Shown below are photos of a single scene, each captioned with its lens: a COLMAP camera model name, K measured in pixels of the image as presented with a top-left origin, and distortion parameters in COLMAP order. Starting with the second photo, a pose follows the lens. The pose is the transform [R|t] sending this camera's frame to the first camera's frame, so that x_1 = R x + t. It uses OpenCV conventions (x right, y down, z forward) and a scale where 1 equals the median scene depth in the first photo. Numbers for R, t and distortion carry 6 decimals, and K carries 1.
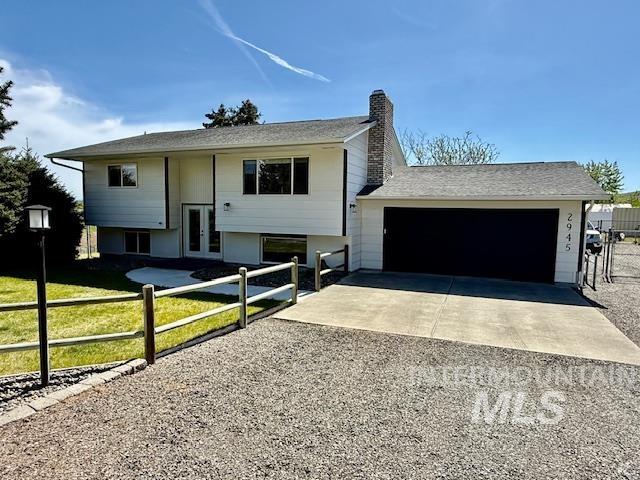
lens RADIAL K [[396.6, 0, 319.0], [0, 396.6, 239.6], [0, 0, 1]] dist [-0.000545, 0.004076]
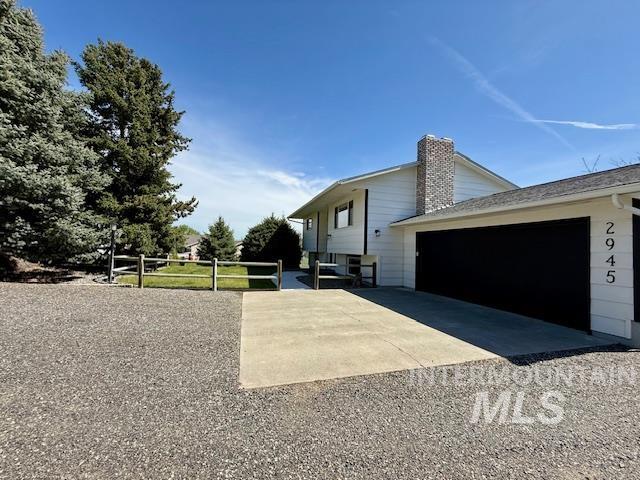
lens RADIAL K [[258.1, 0, 320.2], [0, 258.1, 244.2], [0, 0, 1]] dist [-0.000389, 0.000072]
pose [[0.613685, -0.012844, -0.789446, 0.731804], [-0.081046, 0.993561, -0.079167, 0.040777], [0.785380, 0.112566, 0.608693, 0.429479]]
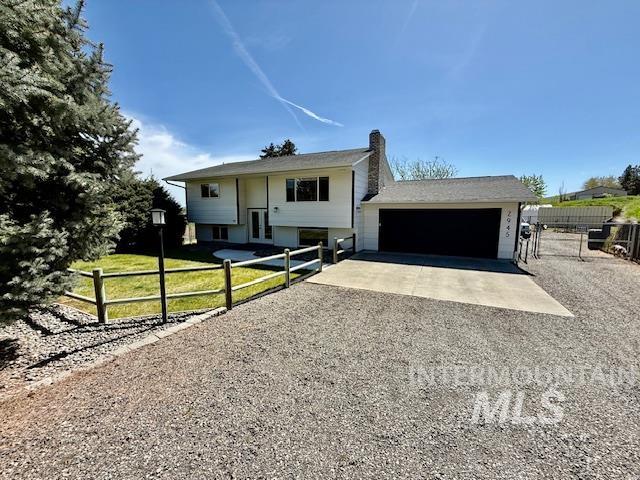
lens RADIAL K [[258.1, 0, 317.7], [0, 258.1, 237.8], [0, 0, 1]] dist [-0.000389, 0.000072]
pose [[0.997713, -0.004928, -0.067408, -0.003783], [0.006702, 0.999636, 0.026121, 0.002045], [0.067255, -0.026513, 0.997383, 0.008865]]
